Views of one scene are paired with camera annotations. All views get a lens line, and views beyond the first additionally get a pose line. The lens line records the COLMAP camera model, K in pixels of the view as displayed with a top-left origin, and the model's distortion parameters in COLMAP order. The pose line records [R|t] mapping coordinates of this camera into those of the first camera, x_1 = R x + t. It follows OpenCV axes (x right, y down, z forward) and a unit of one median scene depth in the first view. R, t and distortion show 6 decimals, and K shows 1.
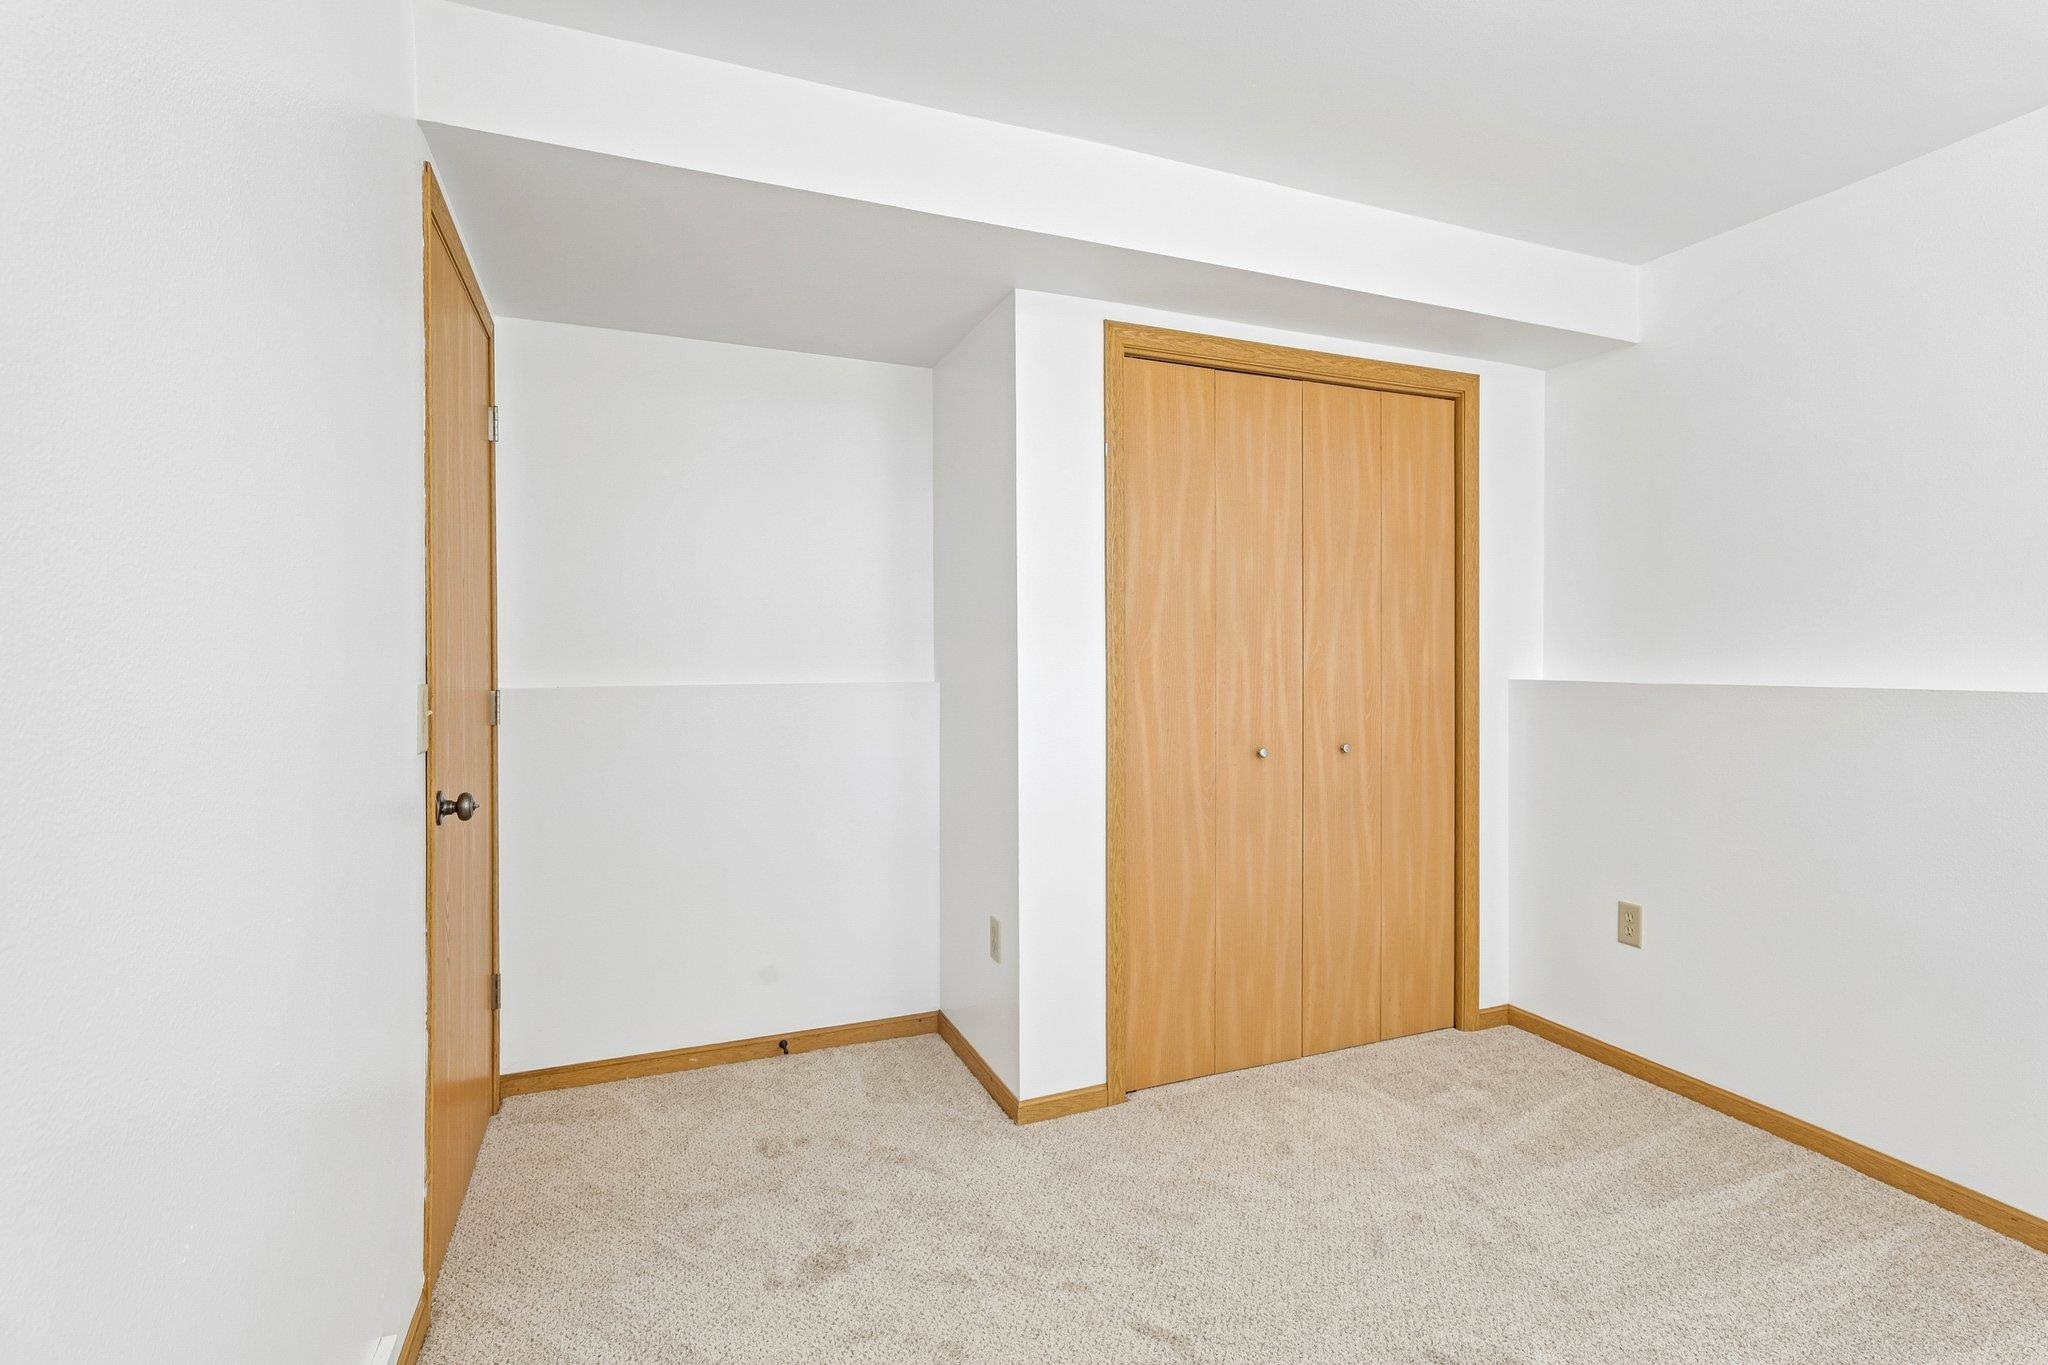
lens RADIAL K [[956.1, 0, 1030.1], [0, 956.1, 660.7], [0, 0, 1]] dist [0.022403, 0.000252]
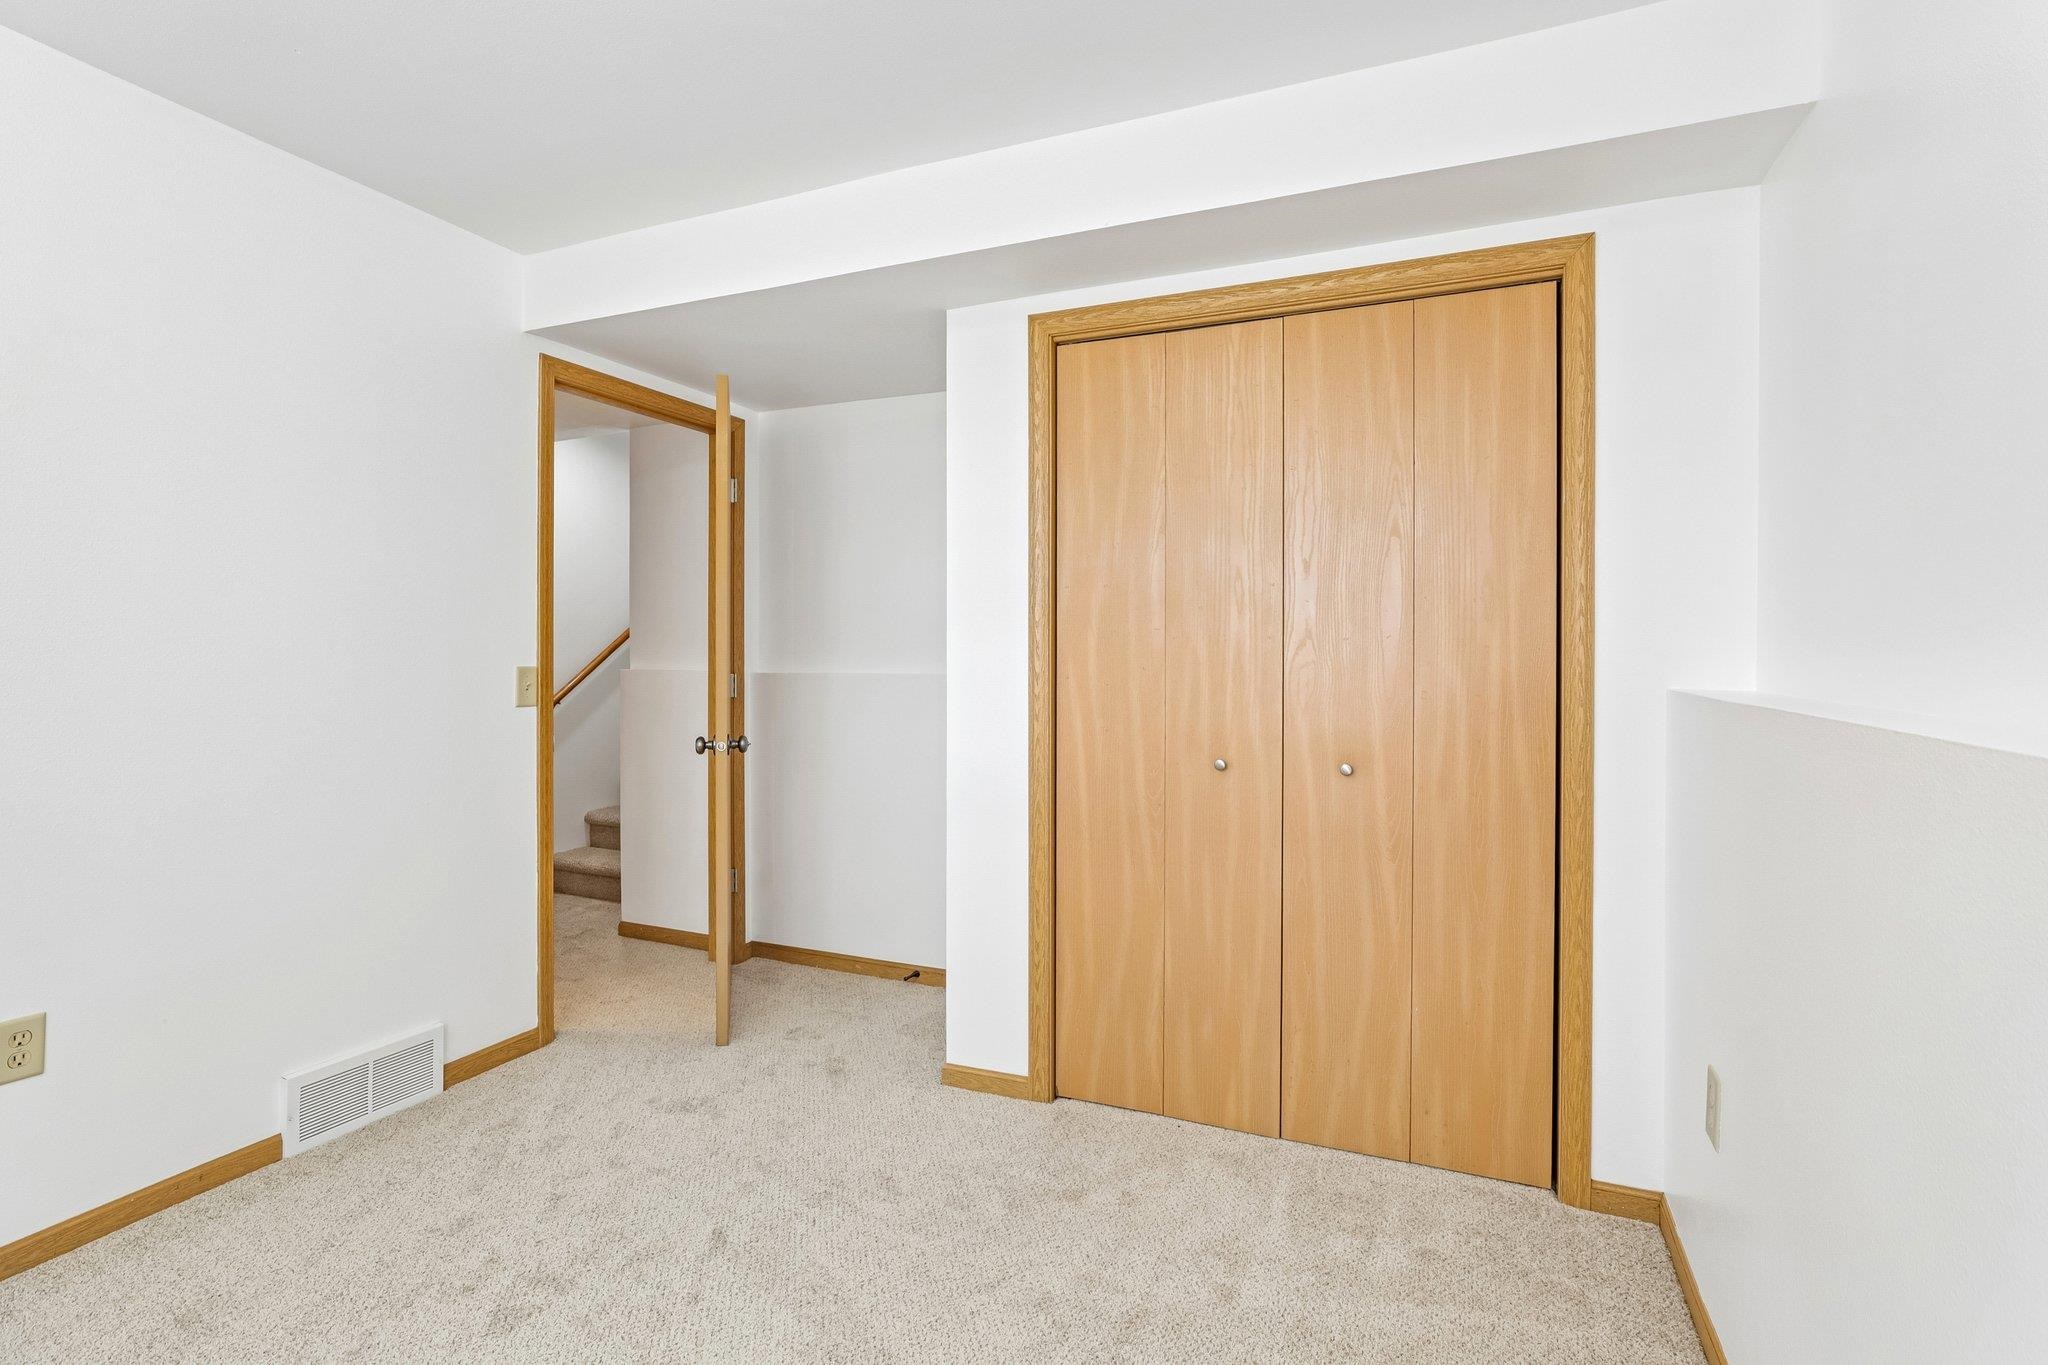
lens RADIAL K [[928.1, 0, 1027.1], [0, 928.1, 665.7], [0, 0, 1]] dist [0.013623, -0.000061]
pose [[0.711280, 0.010648, -0.702828, 0.694865], [-0.008114, 0.999943, 0.006937, 0.002902], [0.702862, 0.000769, 0.711326, 0.281591]]
